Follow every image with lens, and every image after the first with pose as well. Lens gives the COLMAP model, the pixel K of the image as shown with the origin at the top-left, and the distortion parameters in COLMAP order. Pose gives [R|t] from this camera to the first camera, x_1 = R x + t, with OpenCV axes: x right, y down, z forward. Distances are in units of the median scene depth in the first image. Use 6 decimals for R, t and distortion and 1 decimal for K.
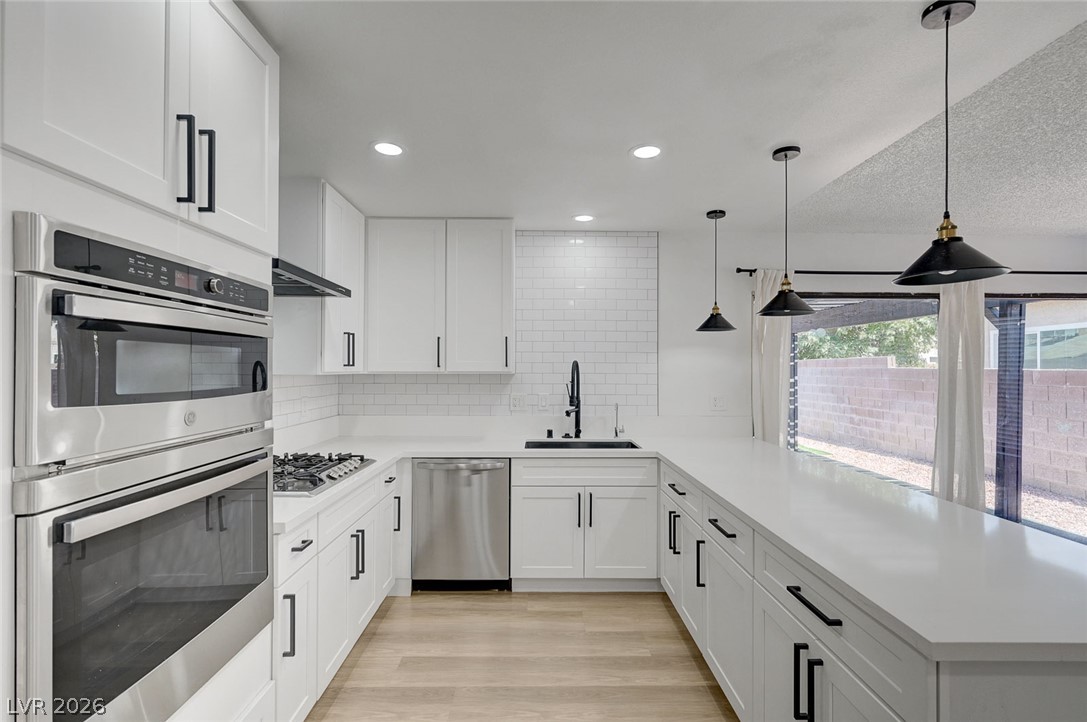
lens RADIAL K [[493.7, 0, 545.3], [0, 493.7, 365.4], [0, 0, 1]] dist [-0.001278, 0.000510]
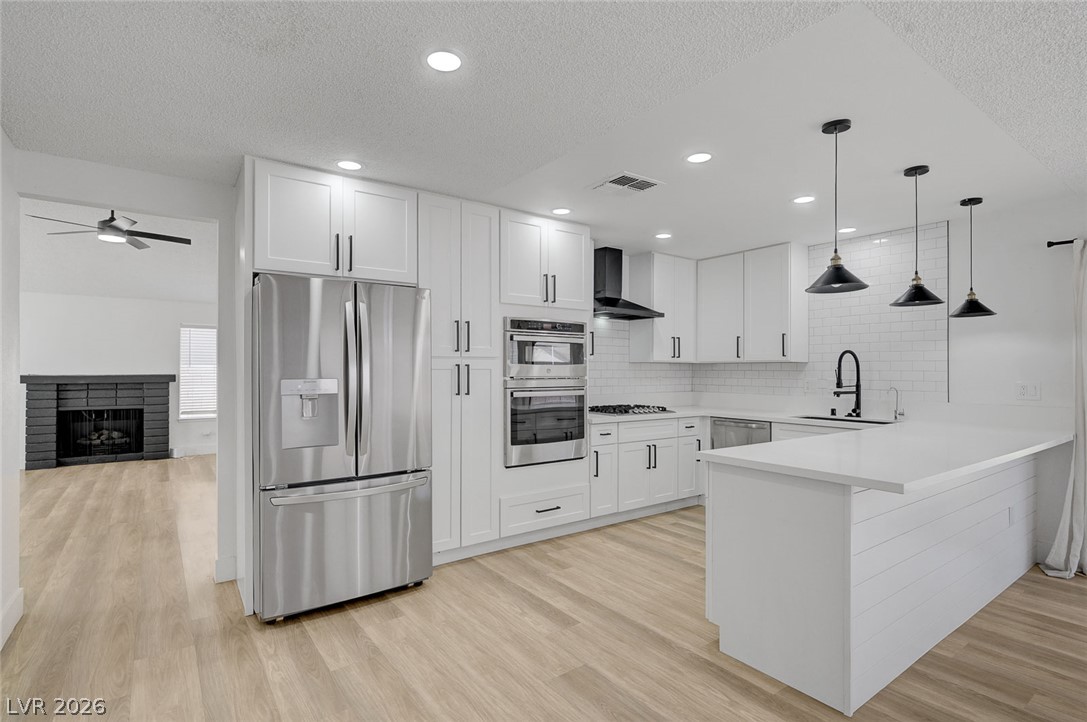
lens RADIAL K [[522.5, 0, 546.5], [0, 522.5, 367.3], [0, 0, 1]] dist [0.003647, -0.000193]
pose [[0.580515, -0.004703, -0.814236, 1.075194], [0.003225, 0.999989, -0.003476, 0.053866], [0.814243, -0.000607, 0.580523, -0.505726]]
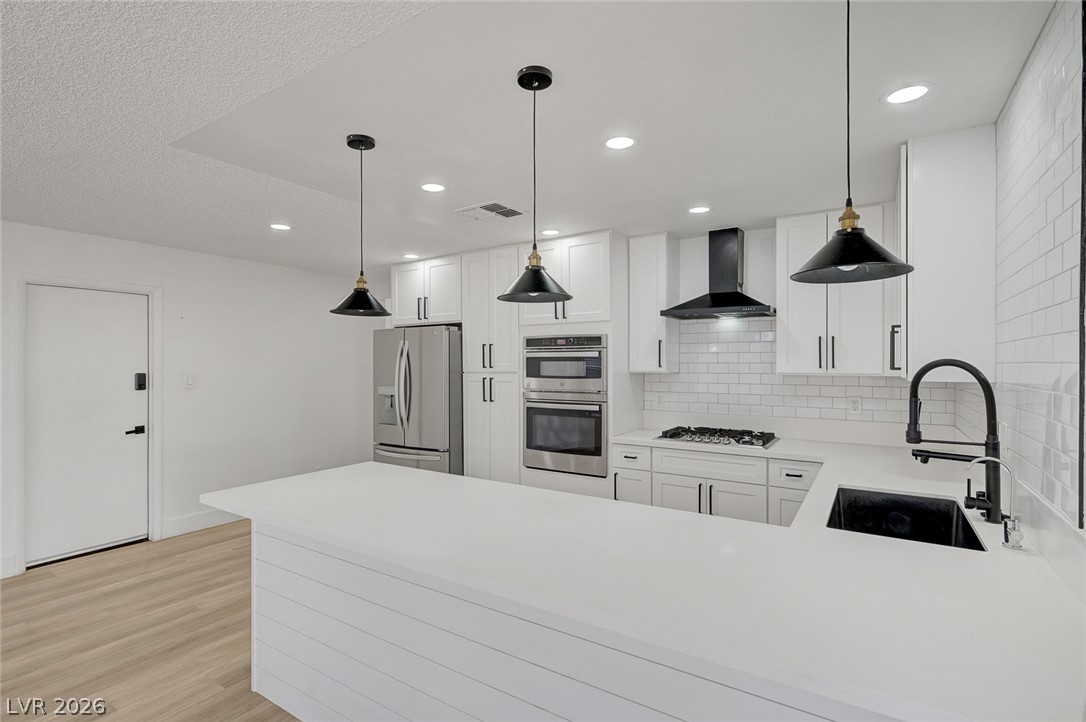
lens RADIAL K [[522.0, 0, 545.2], [0, 522.0, 365.2], [0, 0, 1]] dist [0.003647, -0.000193]
pose [[-0.549685, -0.000376, -0.835372, 1.219904], [0.002833, 0.999993, -0.002315, -0.006124], [0.835367, -0.003639, -0.549680, 1.551009]]
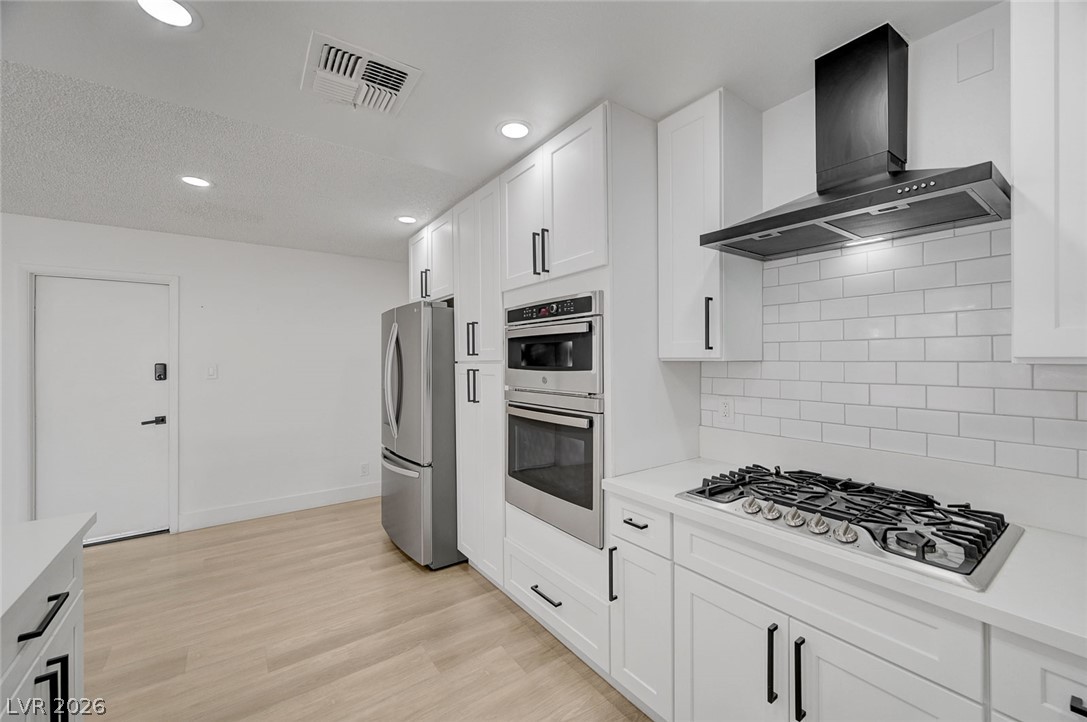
lens RADIAL K [[432.4, 0, 545.3], [0, 432.4, 358.6], [0, 0, 1]] dist [-0.001099, 0.000192]
pose [[-0.816831, 0.002859, -0.576869, 0.153390], [0.007141, 0.999961, -0.005154, 0.016052], [0.576832, -0.008330, -0.816820, 1.347520]]
